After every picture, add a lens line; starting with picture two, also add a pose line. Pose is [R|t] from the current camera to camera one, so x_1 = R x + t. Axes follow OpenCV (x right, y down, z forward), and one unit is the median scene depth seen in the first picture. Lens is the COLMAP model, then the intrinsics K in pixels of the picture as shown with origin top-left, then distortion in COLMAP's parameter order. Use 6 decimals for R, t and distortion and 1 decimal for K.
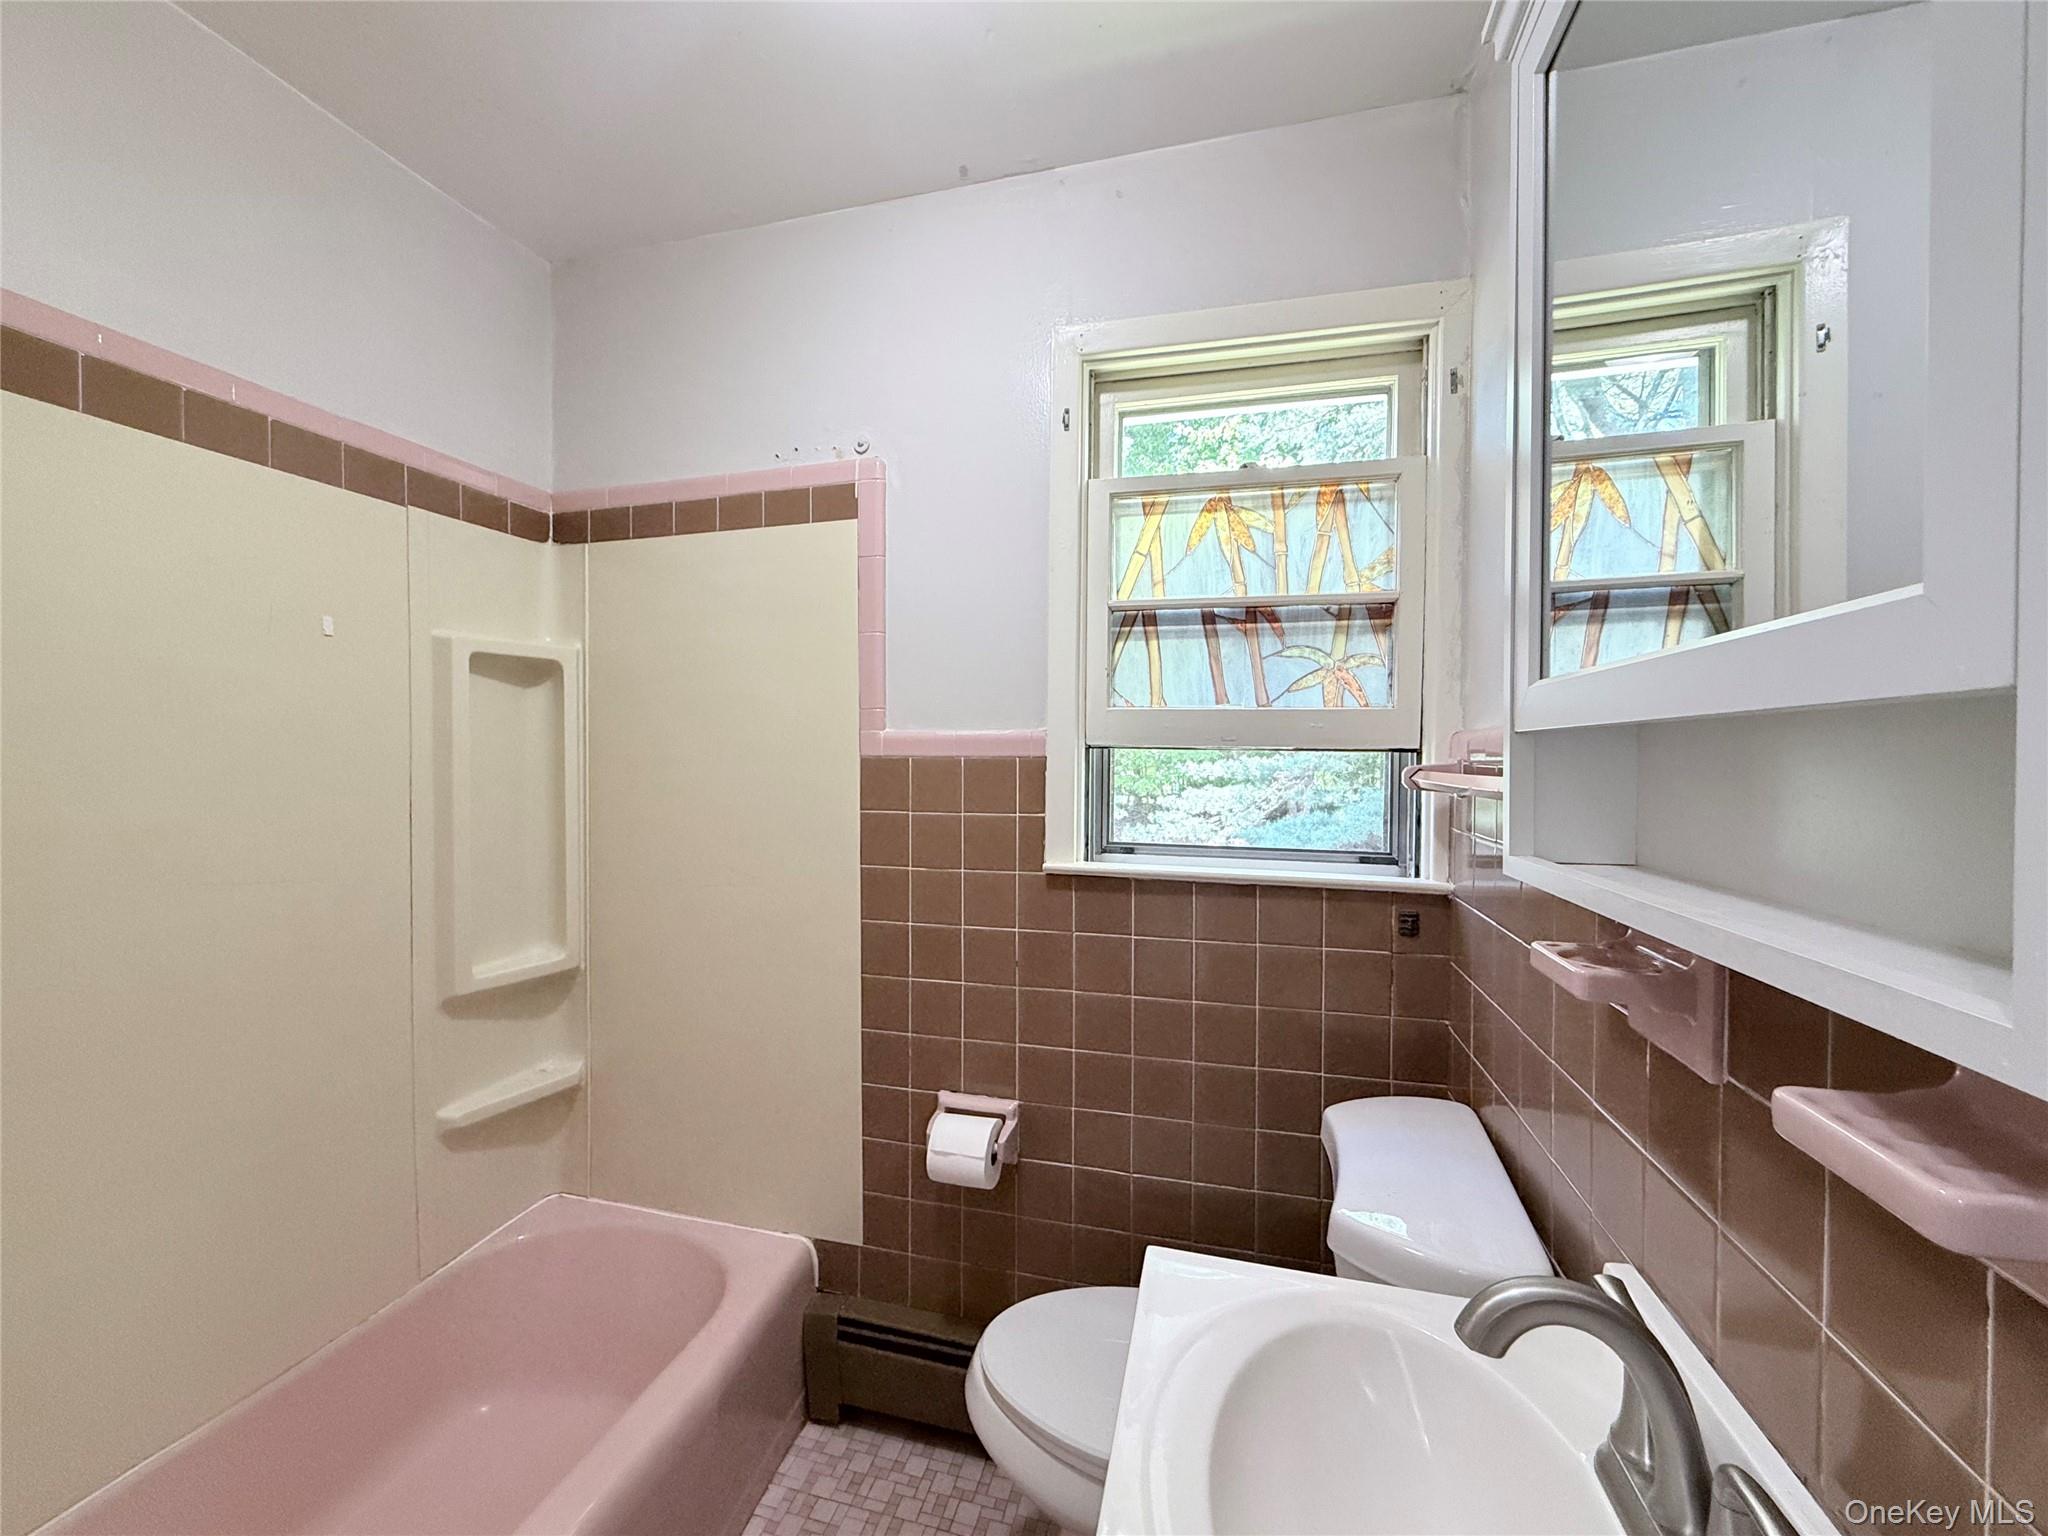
lens RADIAL K [[819.9, 0, 1016.6], [0, 819.9, 768.7], [0, 0, 1]] dist [0.001514, 0.000313]
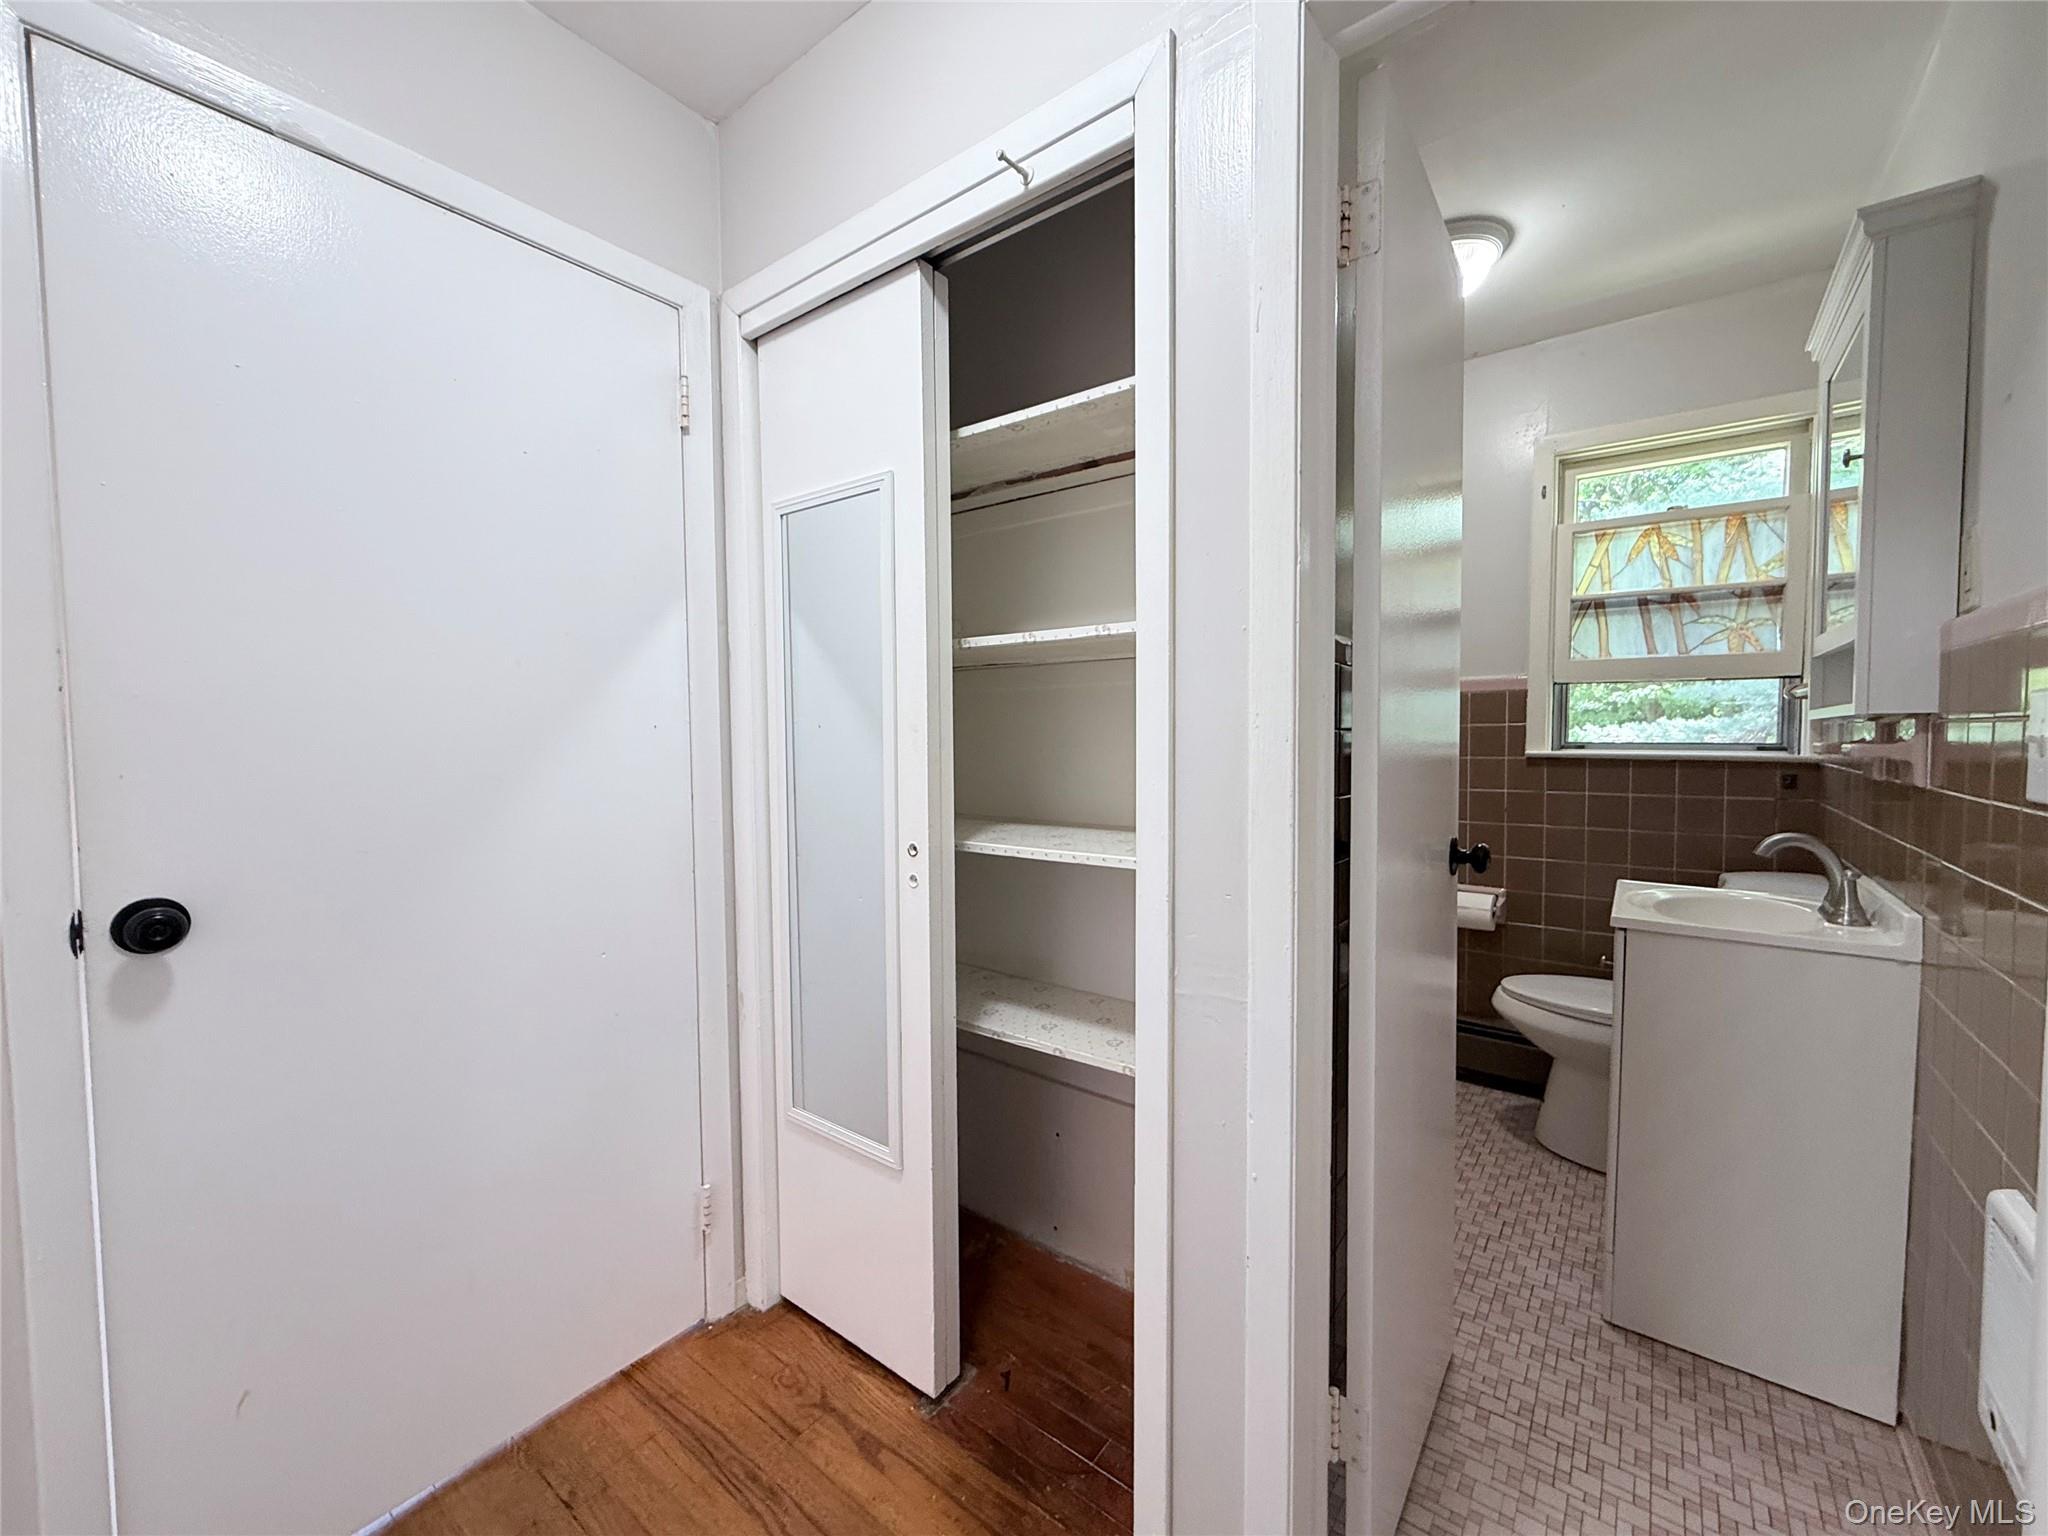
lens RADIAL K [[819.9, 0, 1016.6], [0, 819.9, 768.7], [0, 0, 1]] dist [0.001514, 0.000313]
pose [[0.925998, 0.000491, -0.377527, -0.315146], [0.015517, 0.999105, 0.039359, 0.068254], [0.377208, -0.042304, 0.925162, -1.036619]]
